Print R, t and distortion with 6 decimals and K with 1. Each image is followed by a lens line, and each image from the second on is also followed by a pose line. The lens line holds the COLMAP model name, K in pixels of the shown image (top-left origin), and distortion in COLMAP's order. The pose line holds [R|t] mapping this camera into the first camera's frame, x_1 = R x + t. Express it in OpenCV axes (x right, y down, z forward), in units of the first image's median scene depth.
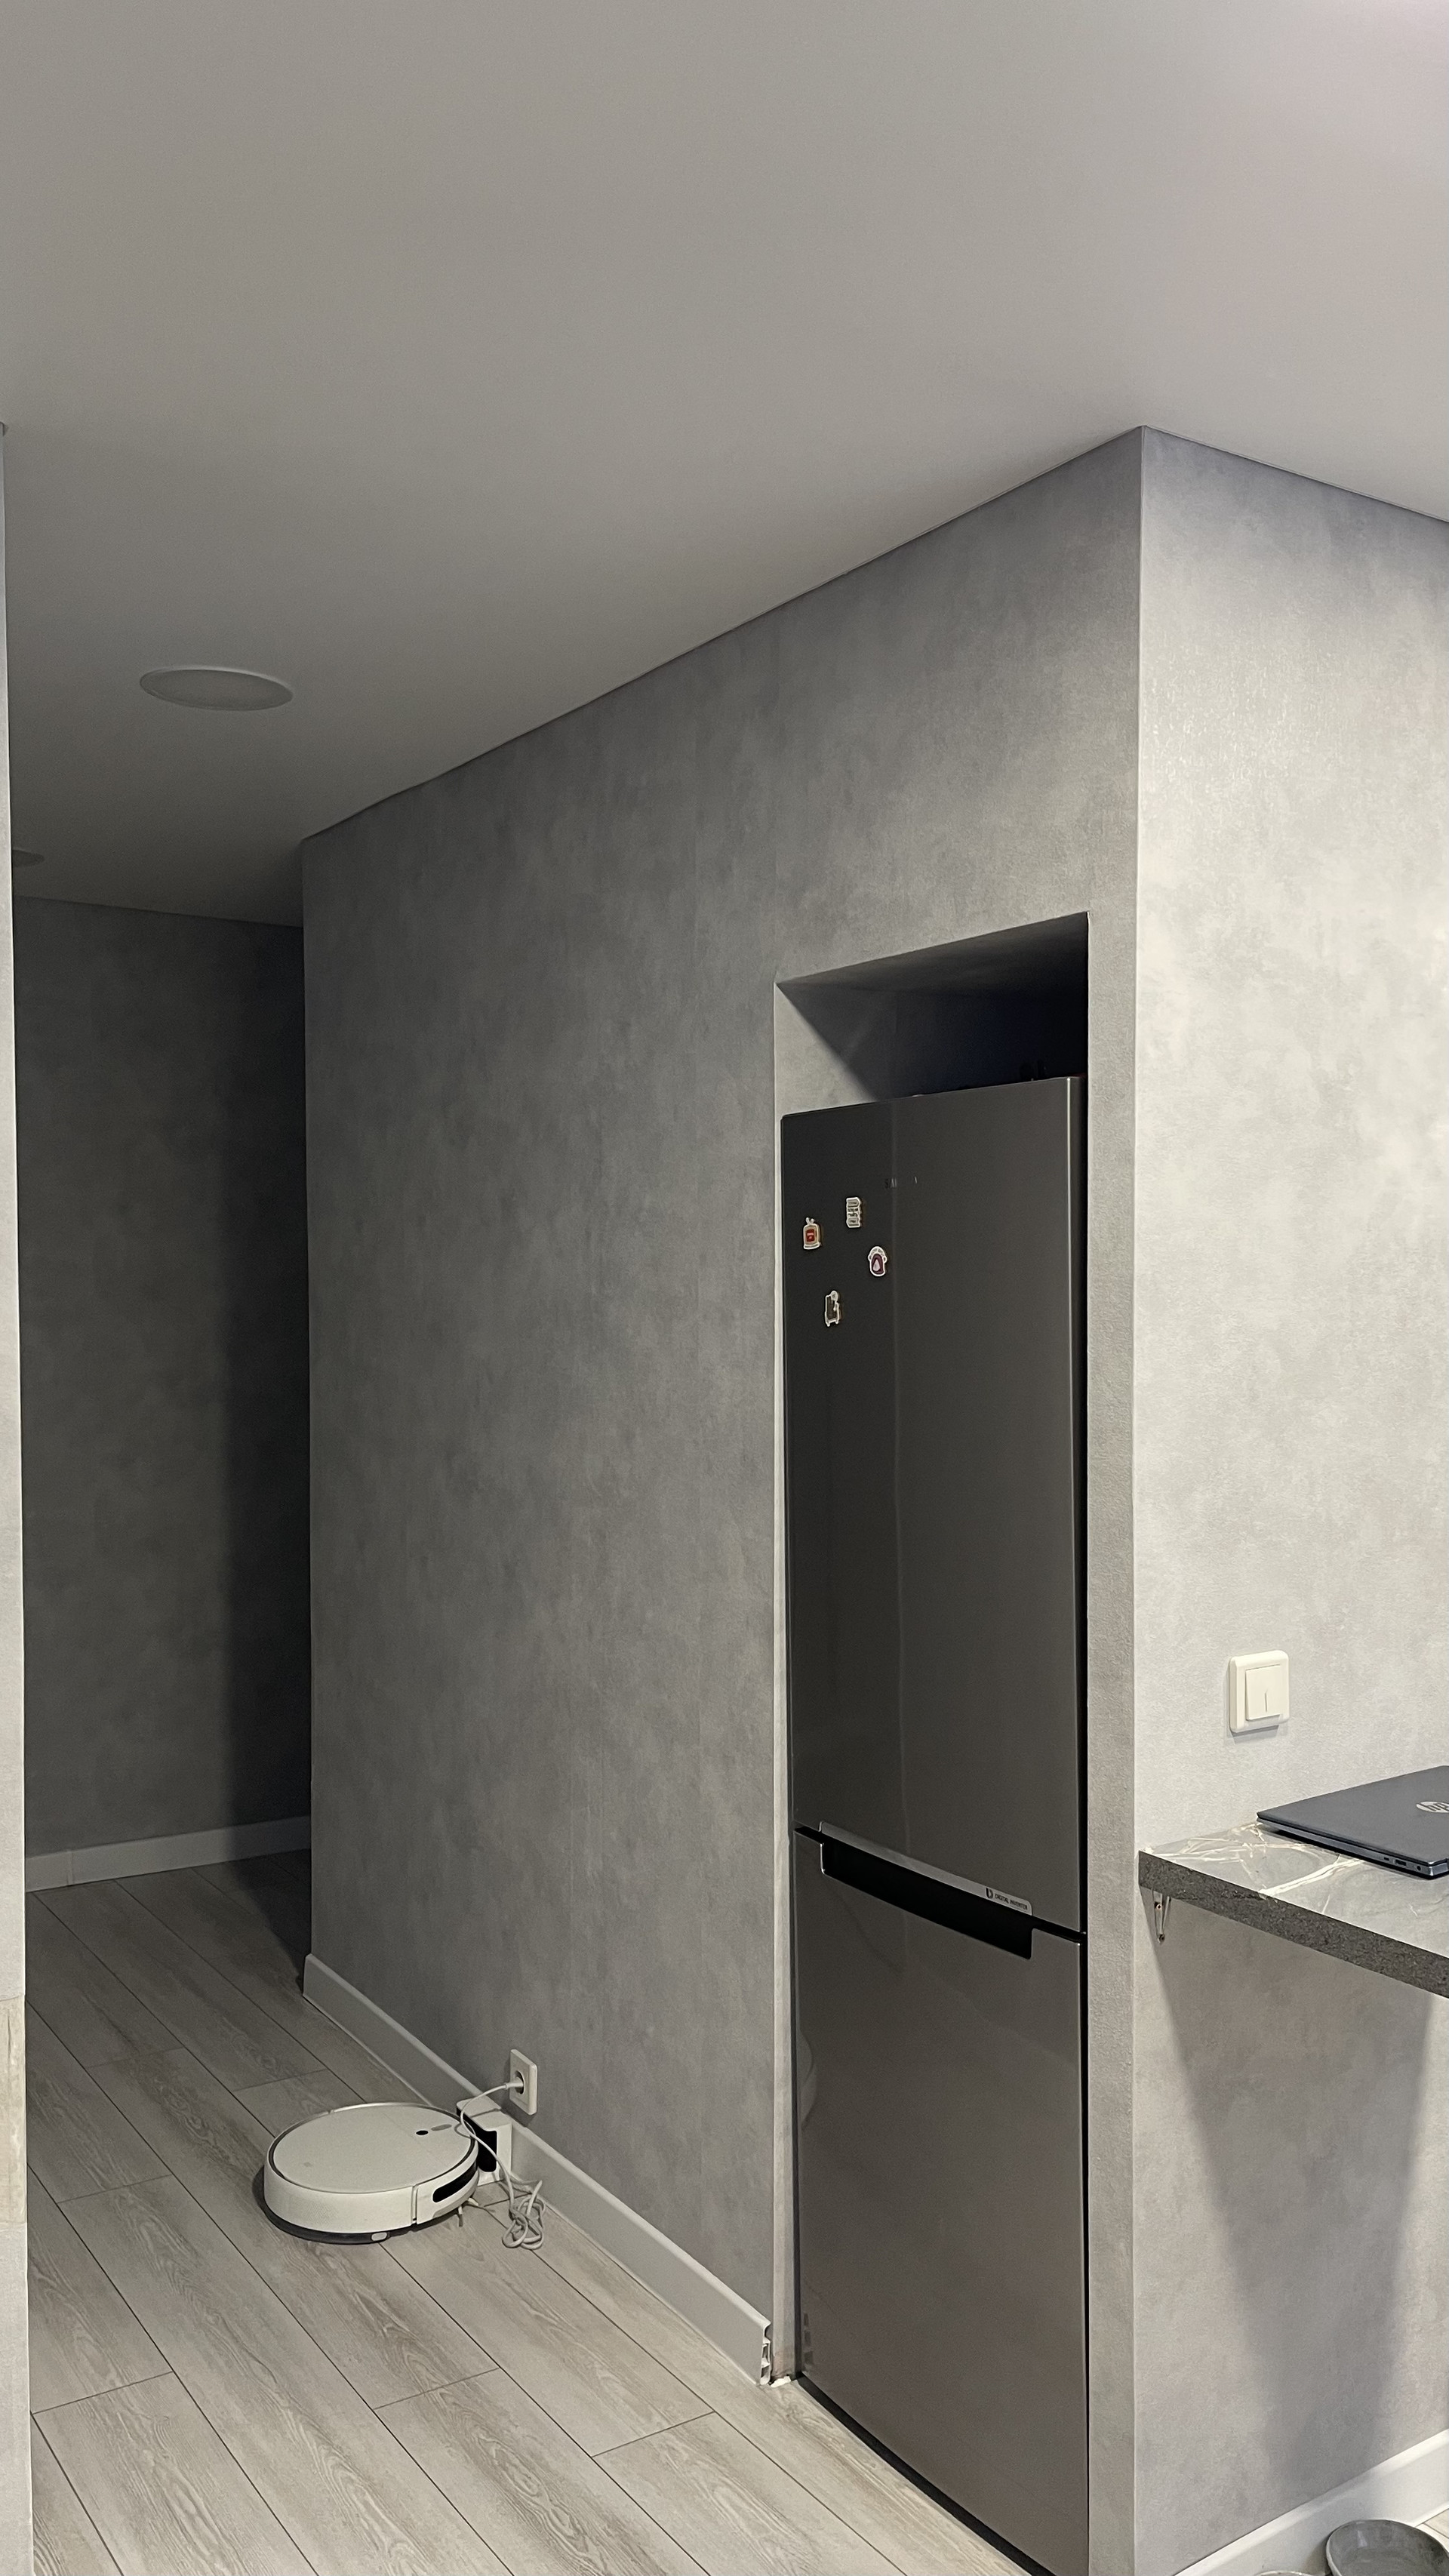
lens RADIAL K [[1962.1, 0, 812.5], [0, 1962.1, 1322.6], [0, 0, 1]] dist [0.052661, -0.060968]
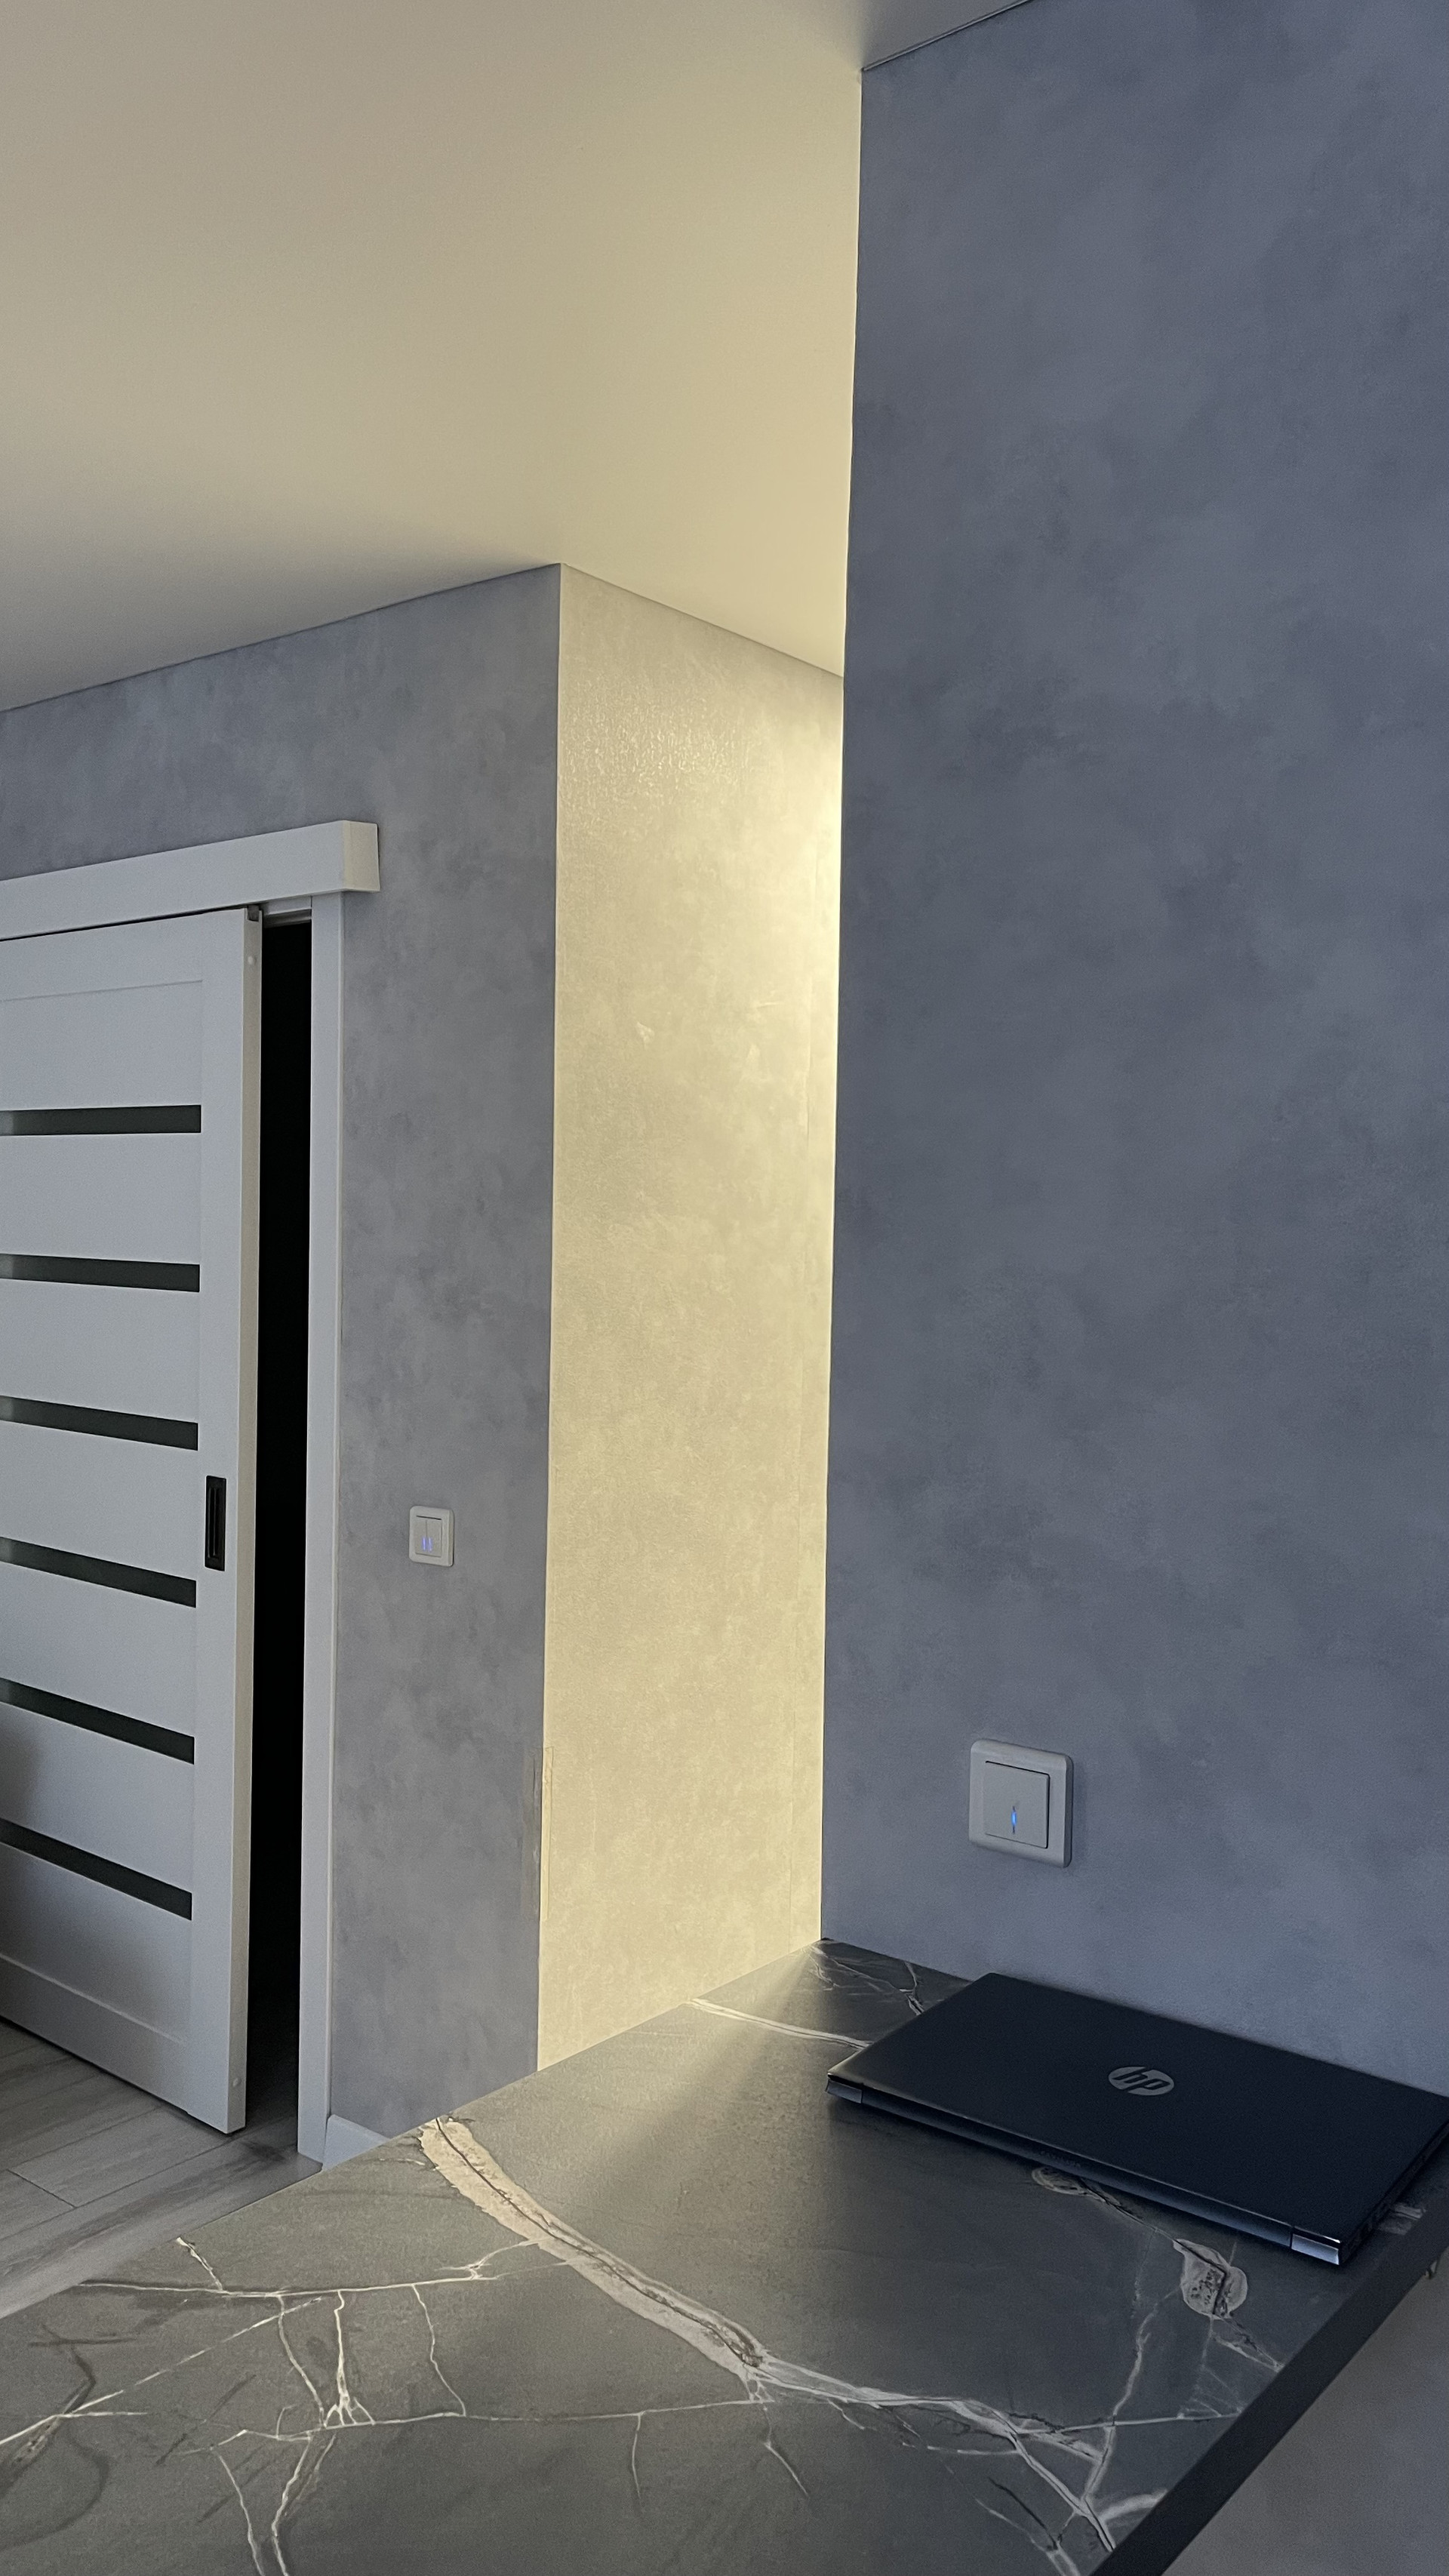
lens RADIAL K [[1962.1, 0, 709.8], [0, 1962.1, 1314.3], [0, 0, 1]] dist [0.052661, -0.060968]
pose [[0.287293, 0.039813, -0.957015, 0.794538], [-0.054367, 0.998203, 0.025206, 0.006840], [0.956299, 0.044788, 0.288941, 0.654700]]
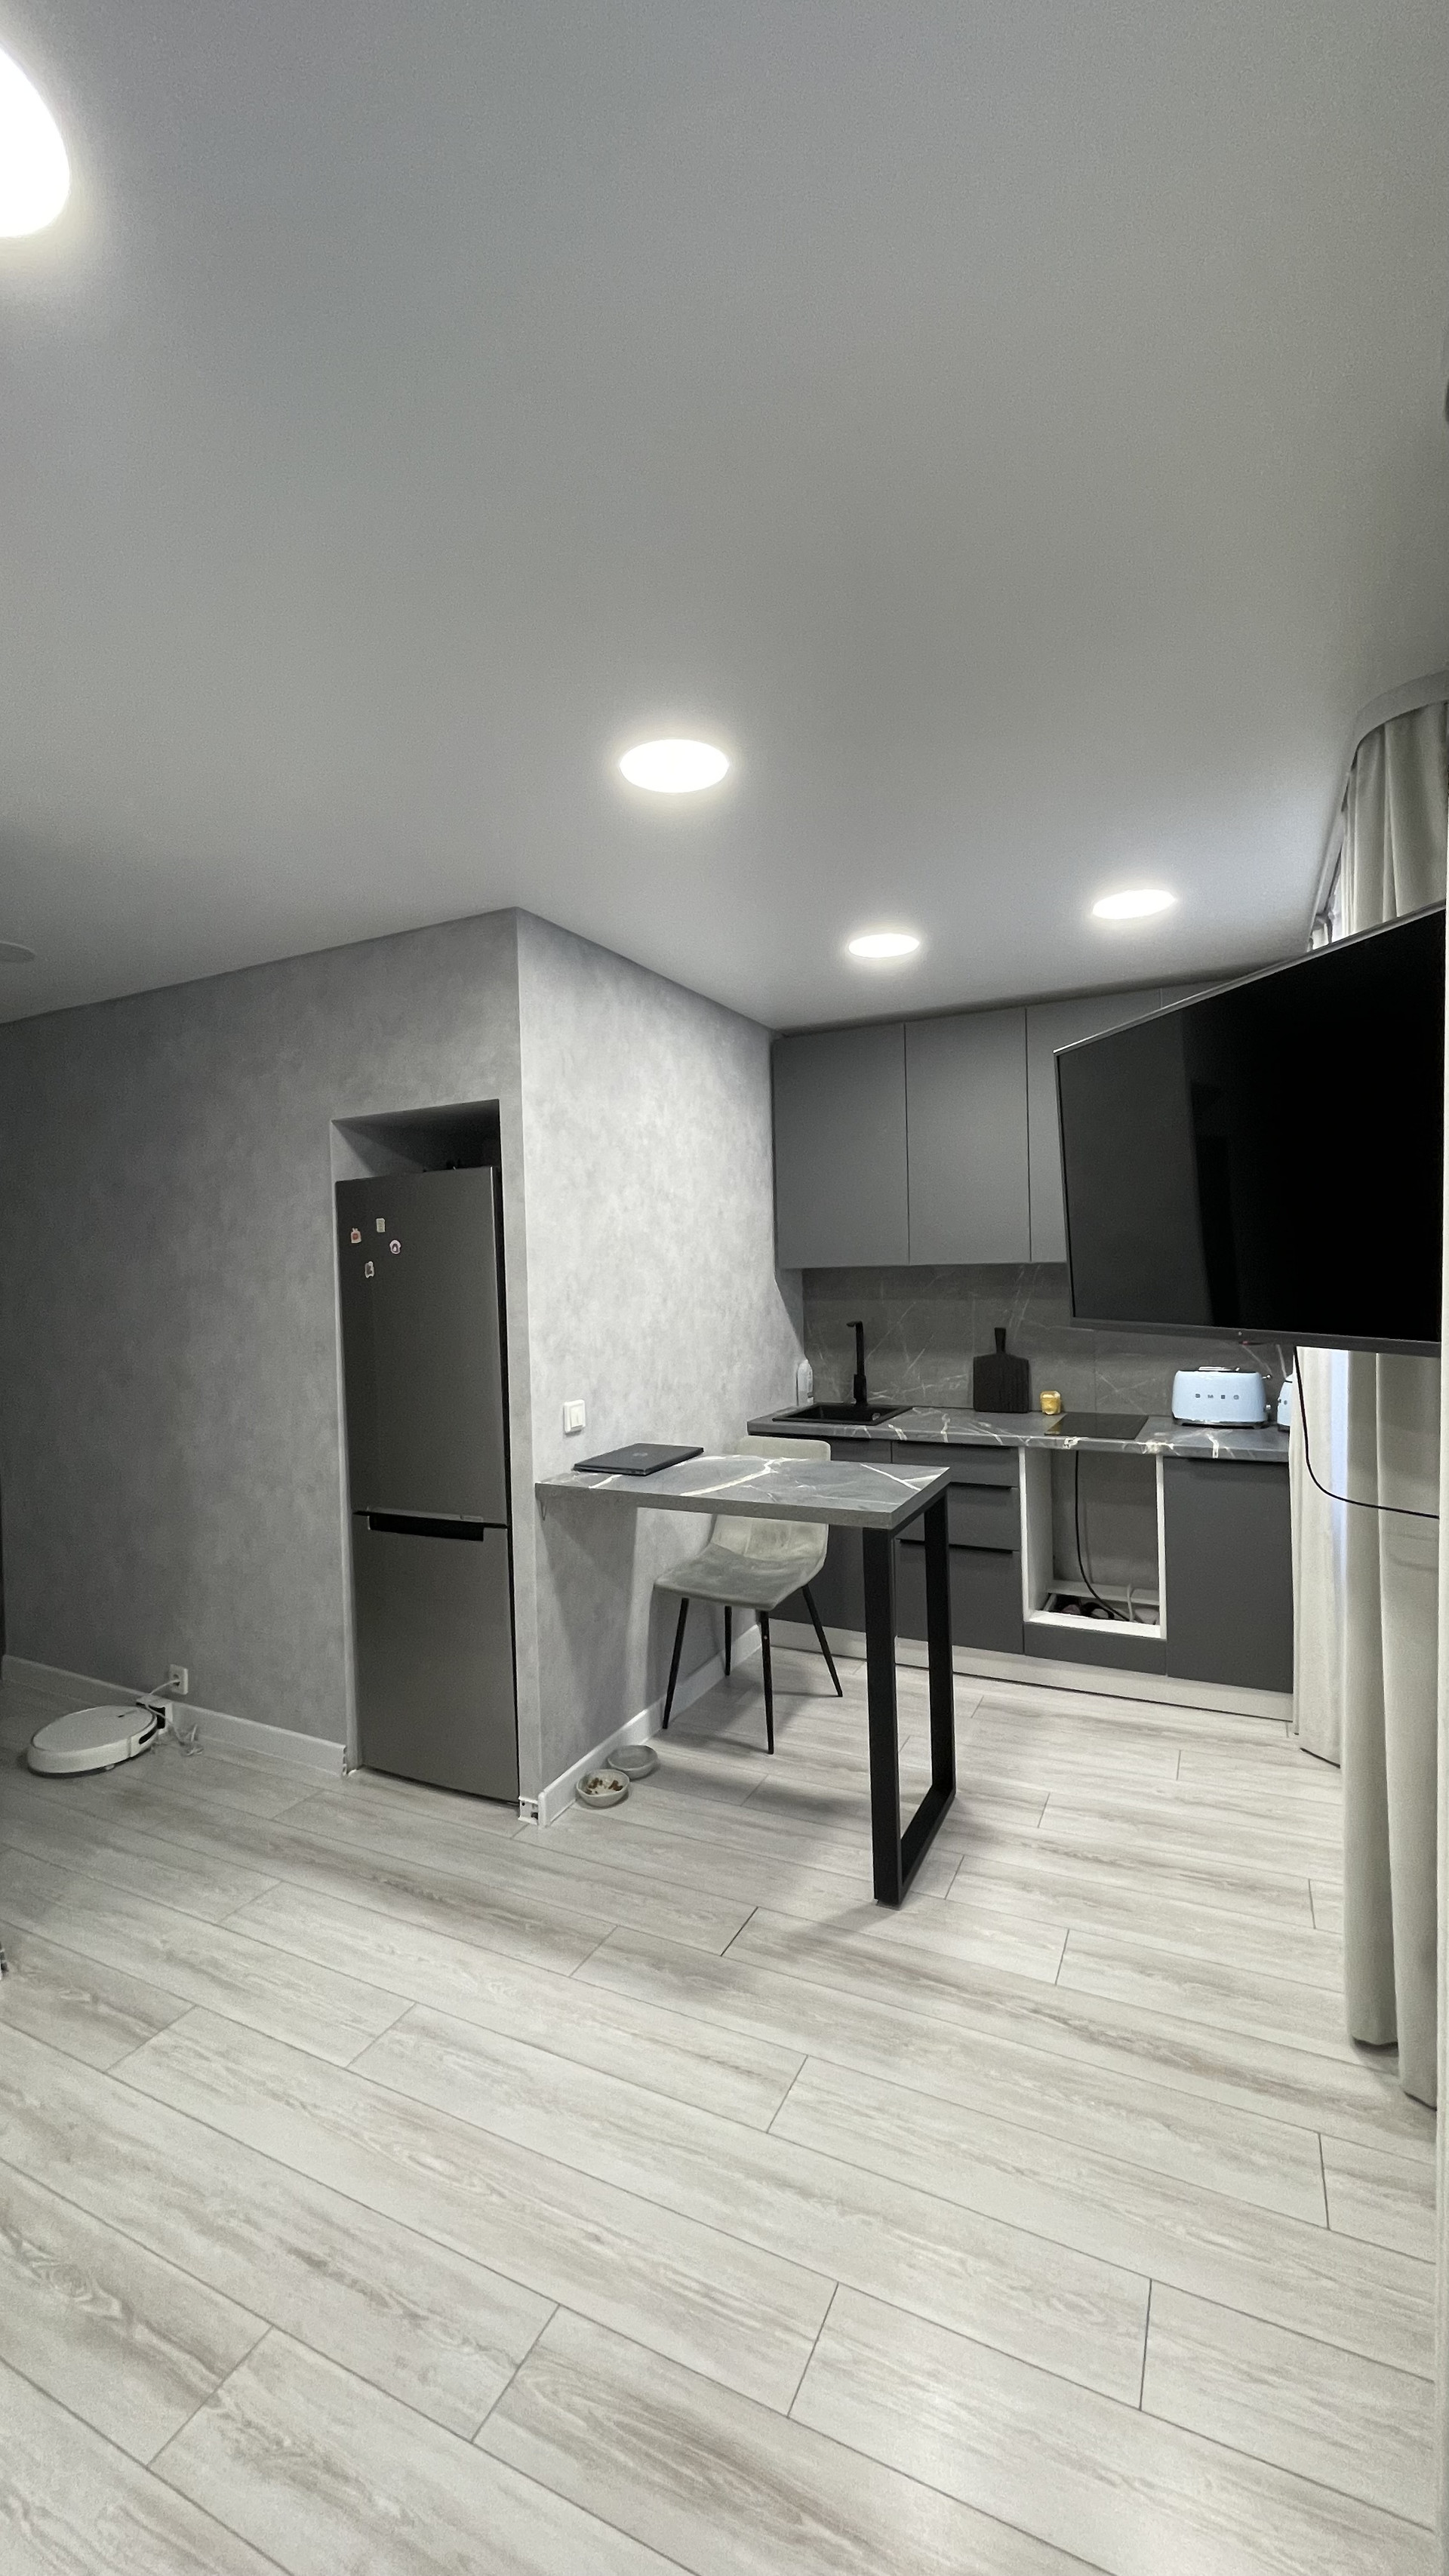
lens RADIAL K [[1032.5, 0, 727.1], [0, 1032.5, 1276.8], [0, 0, 1]] dist [-0.006612, 0.002674]
pose [[0.875881, -0.028379, 0.481692, -0.211766], [0.039961, 0.999106, -0.013802, 0.035272], [-0.480870, 0.031338, 0.876232, -0.219989]]
